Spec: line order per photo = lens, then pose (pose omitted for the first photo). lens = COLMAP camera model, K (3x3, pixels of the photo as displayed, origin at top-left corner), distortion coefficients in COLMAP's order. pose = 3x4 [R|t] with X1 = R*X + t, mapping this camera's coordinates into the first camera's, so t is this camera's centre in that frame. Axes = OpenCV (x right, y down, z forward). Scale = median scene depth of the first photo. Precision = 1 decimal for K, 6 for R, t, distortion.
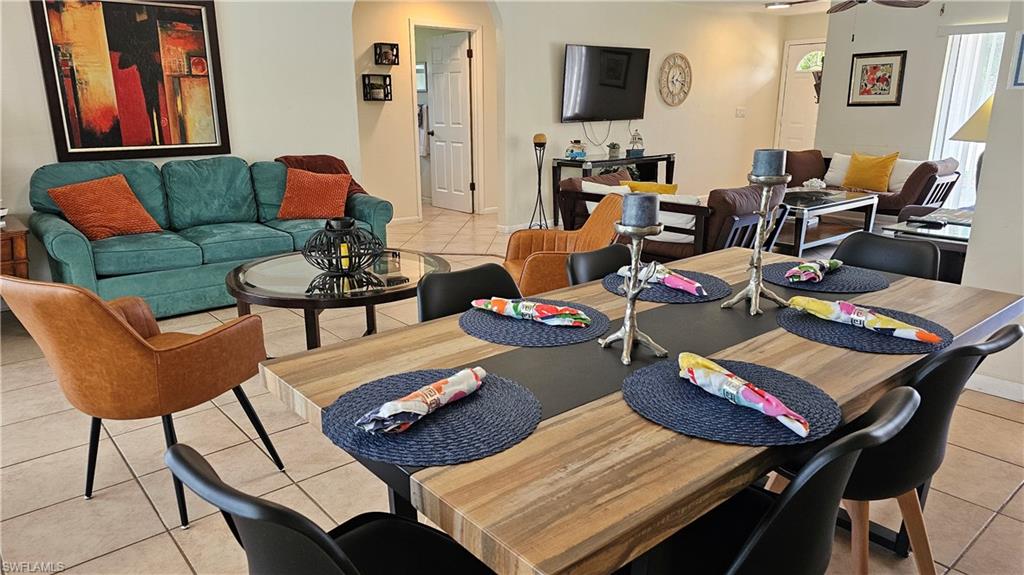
lens RADIAL K [[687.6, 0, 512.0], [0, 687.6, 287.5], [0, 0, 1]] dist [0.050786, -0.038940]
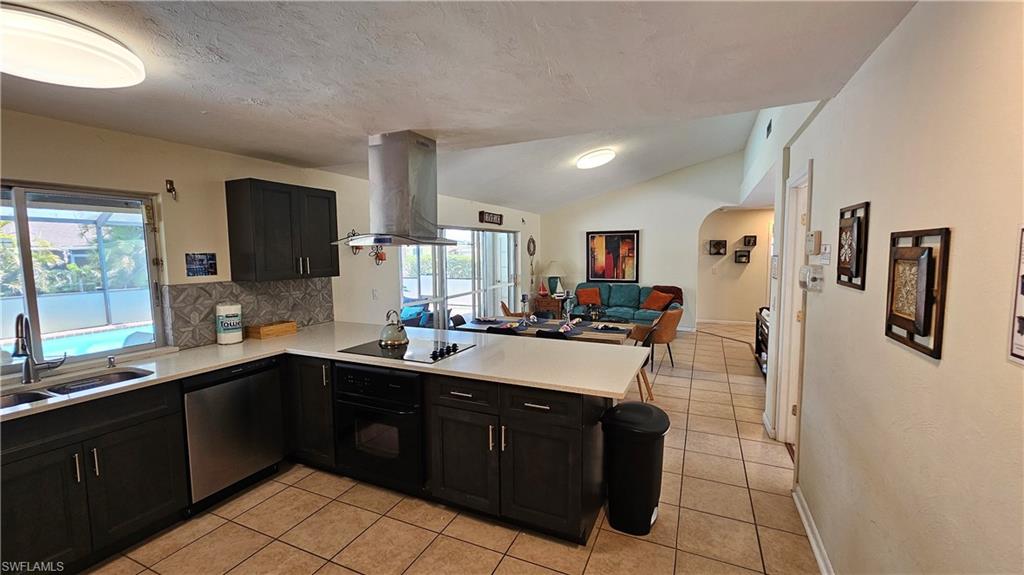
lens RADIAL K [[419.7, 0, 510.5], [0, 419.7, 287.2], [0, 0, 1]] dist [0.000473, -0.000015]
pose [[0.412376, 0.076377, -0.907806, 0.948078], [-0.228329, 0.973339, -0.021830, -0.027770], [0.881936, 0.216281, 0.418821, -0.143879]]
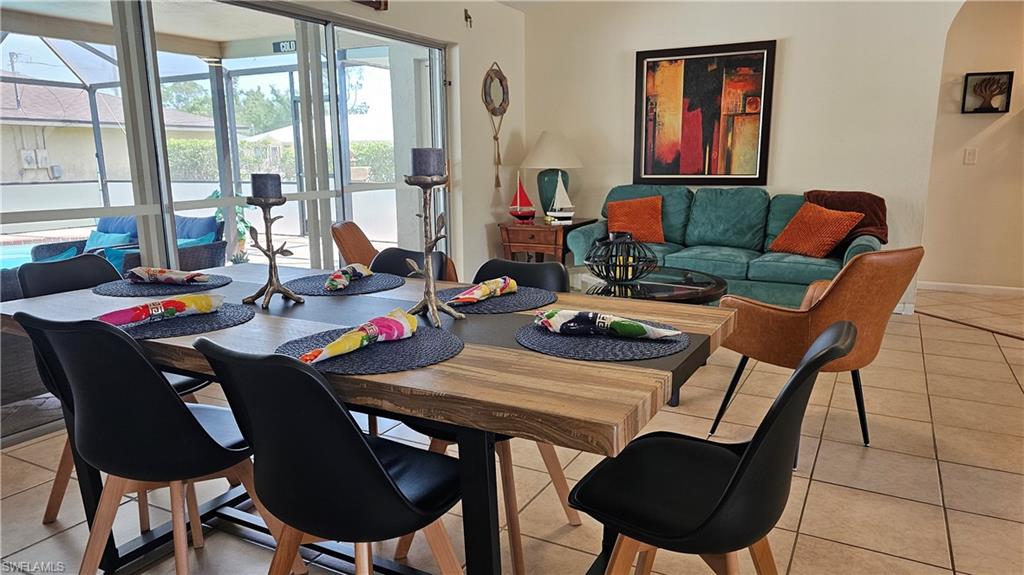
lens RADIAL K [[689.4, 0, 513.7], [0, 689.4, 303.8], [0, 0, 1]] dist [0.008270, 0.000351]
pose [[0.358483, 0.193259, -0.913313, 0.475480], [-0.239550, 0.964622, 0.110091, -0.046521], [0.902278, 0.179319, 0.392096, 0.295608]]
